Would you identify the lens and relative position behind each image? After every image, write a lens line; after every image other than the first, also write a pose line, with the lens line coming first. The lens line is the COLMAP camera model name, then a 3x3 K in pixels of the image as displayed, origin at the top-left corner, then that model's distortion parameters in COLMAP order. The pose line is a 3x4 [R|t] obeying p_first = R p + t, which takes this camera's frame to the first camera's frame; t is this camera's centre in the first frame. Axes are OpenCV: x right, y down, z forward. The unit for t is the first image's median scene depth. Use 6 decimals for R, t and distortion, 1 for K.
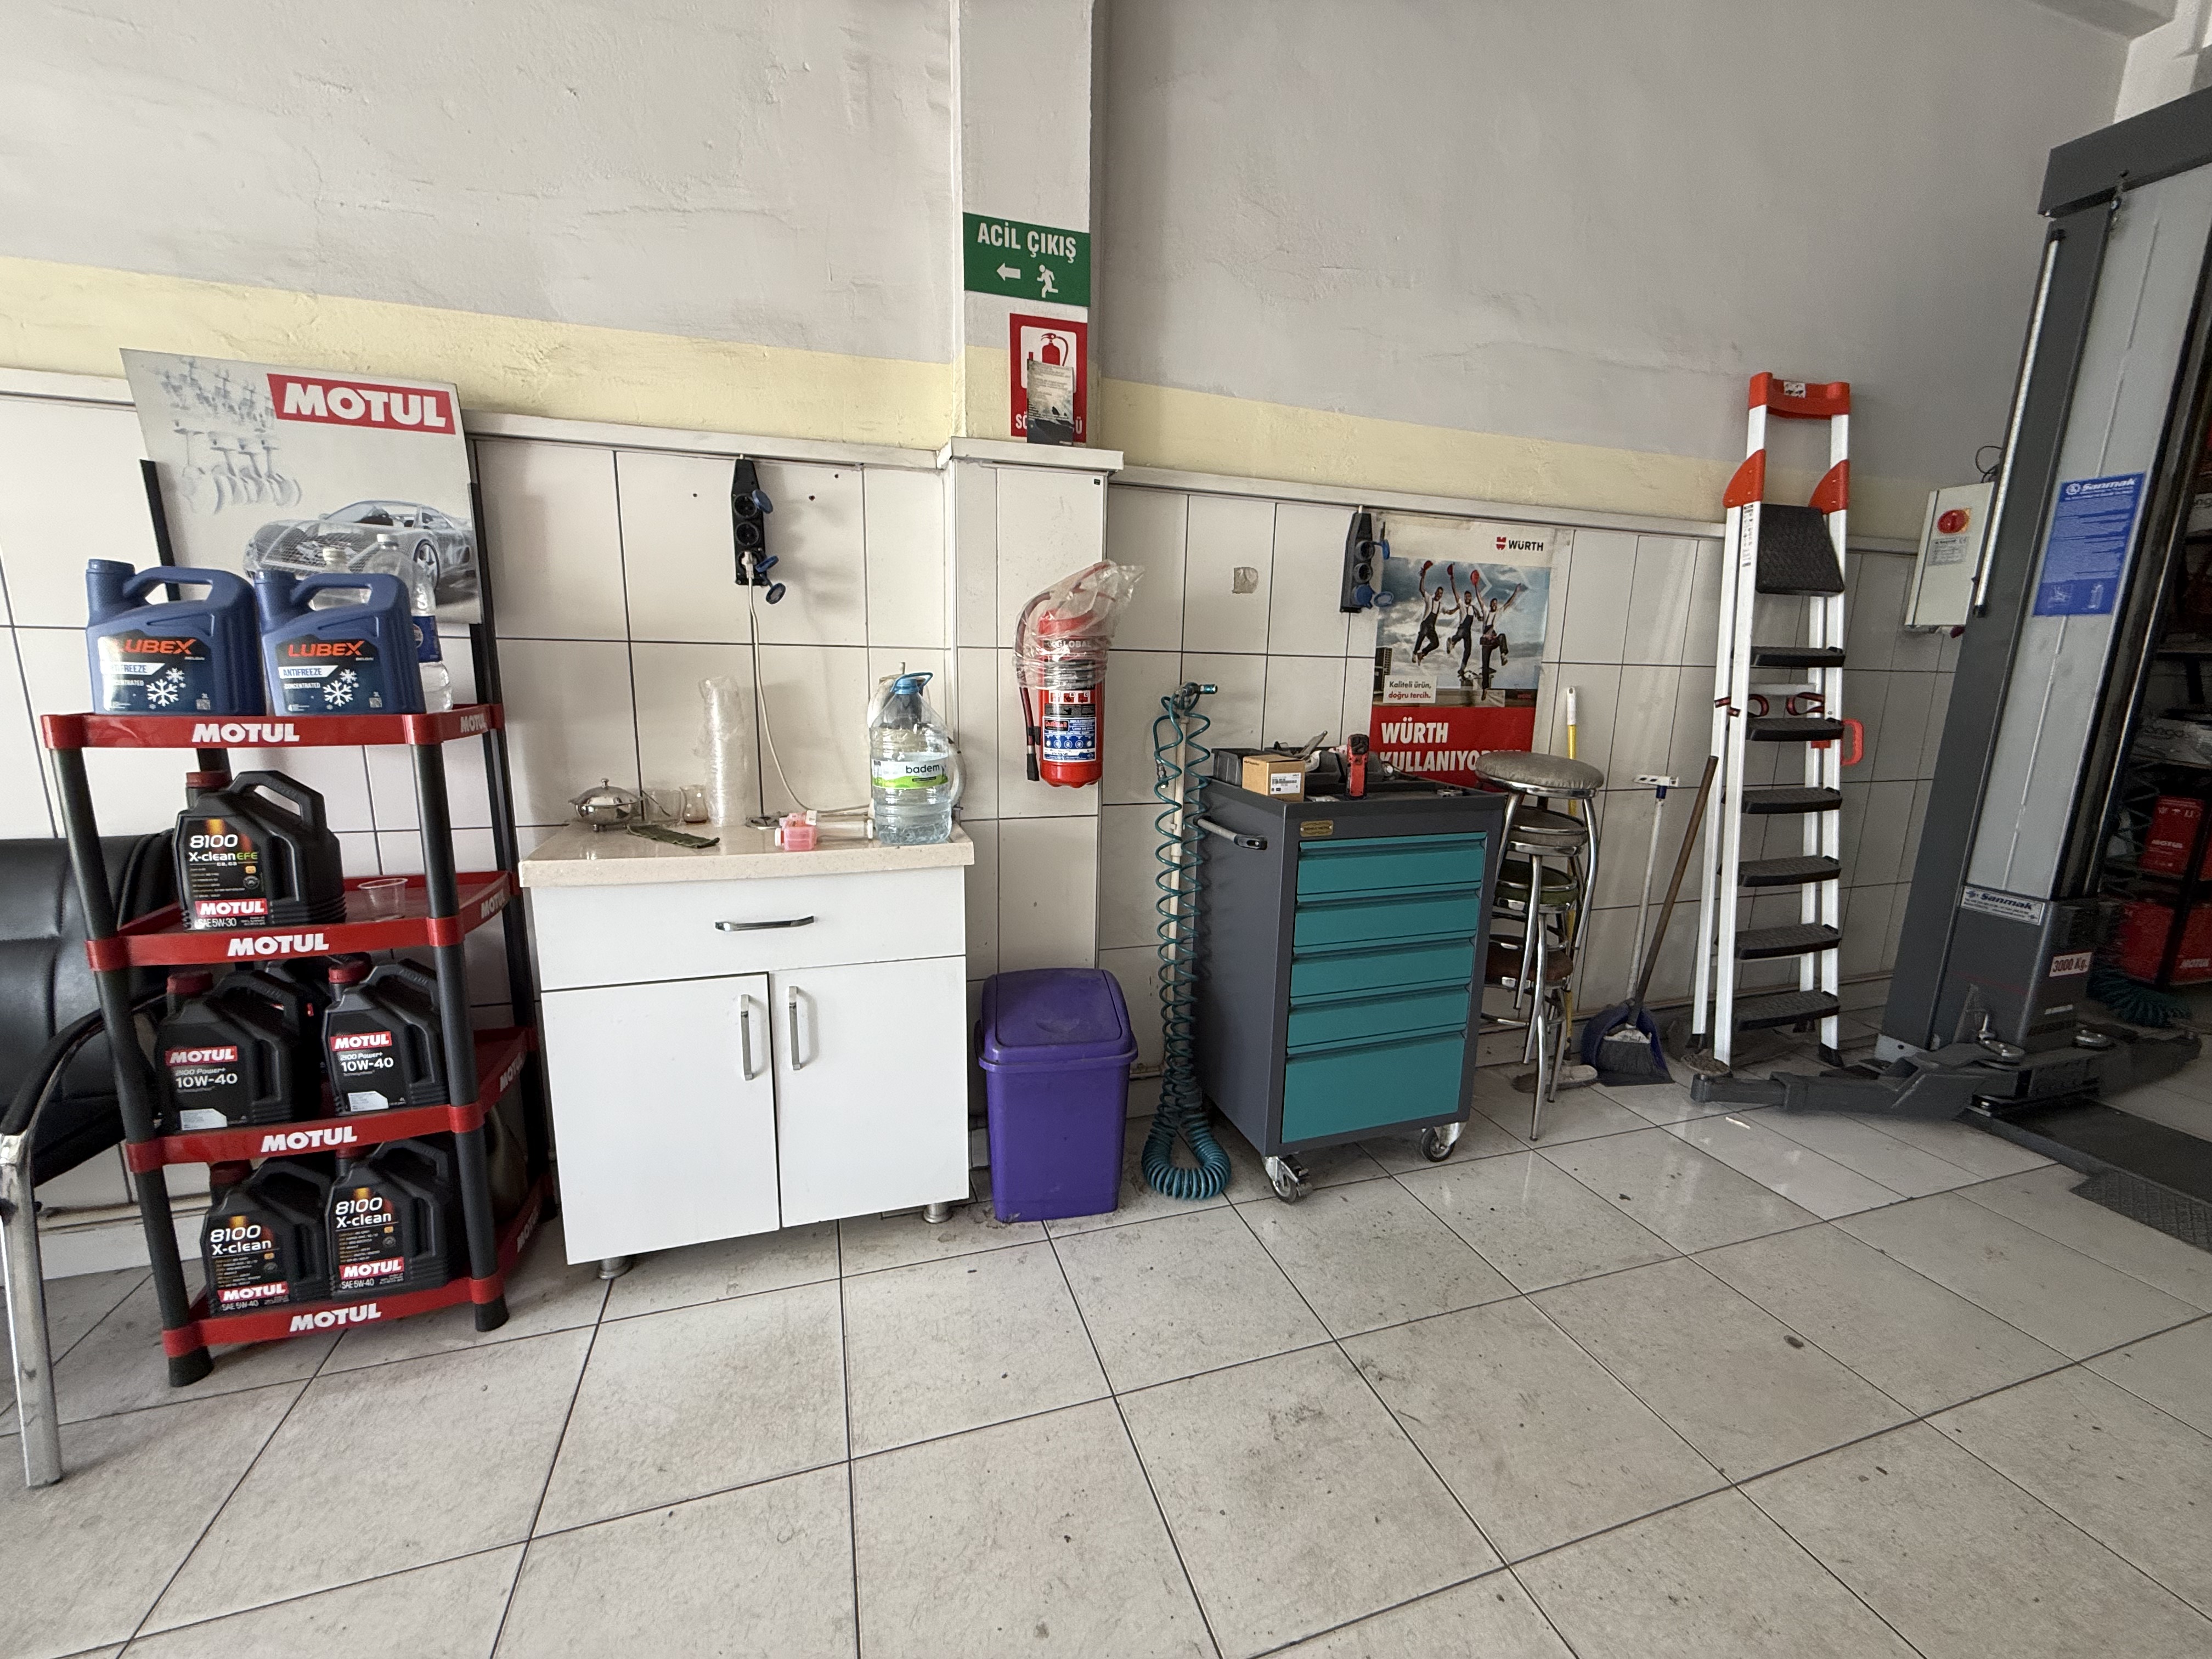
lens RADIAL K [[880.8, 0, 1106.6], [0, 880.8, 824.8], [0, 0, 1]] dist [-0.001349, 0.000339]
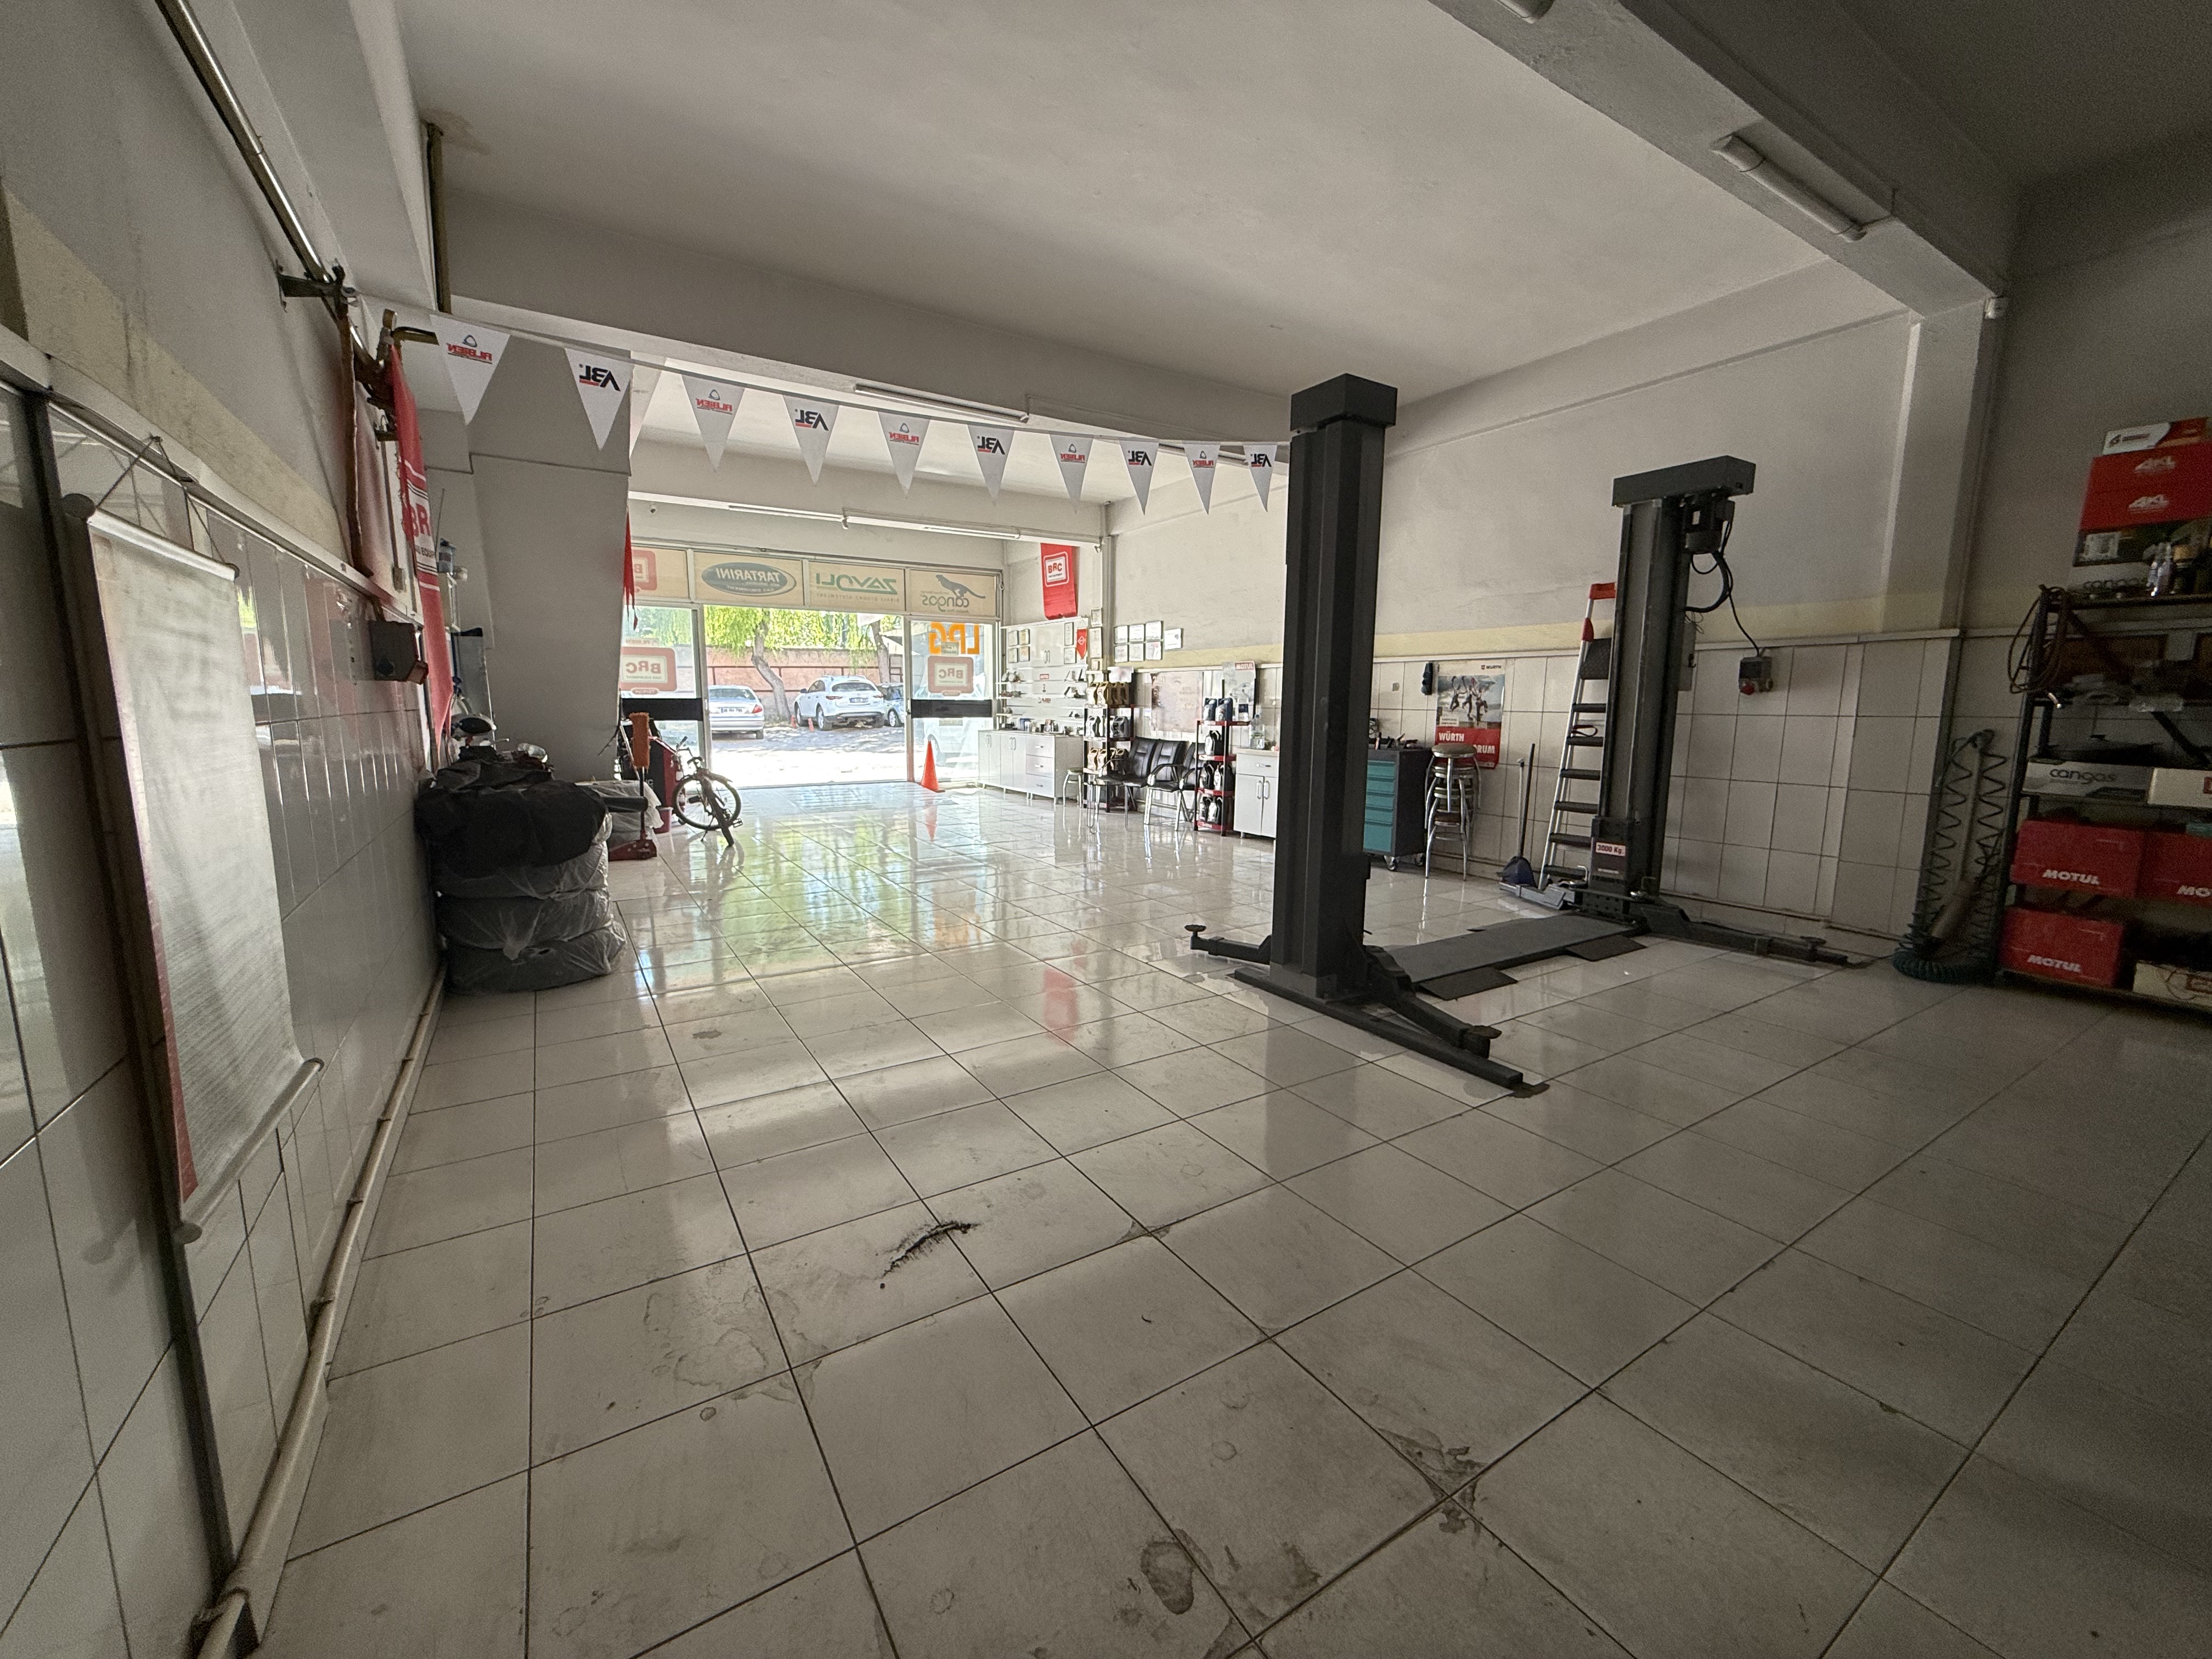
lens RADIAL K [[880.8, 0, 1102.0], [0, 880.8, 822.9], [0, 0, 1]] dist [-0.001349, 0.000339]
pose [[0.247259, 0.113980, -0.962222, 2.814108], [-0.177816, 0.981530, 0.070574, 0.163040], [0.952494, 0.153648, 0.262959, -0.743182]]
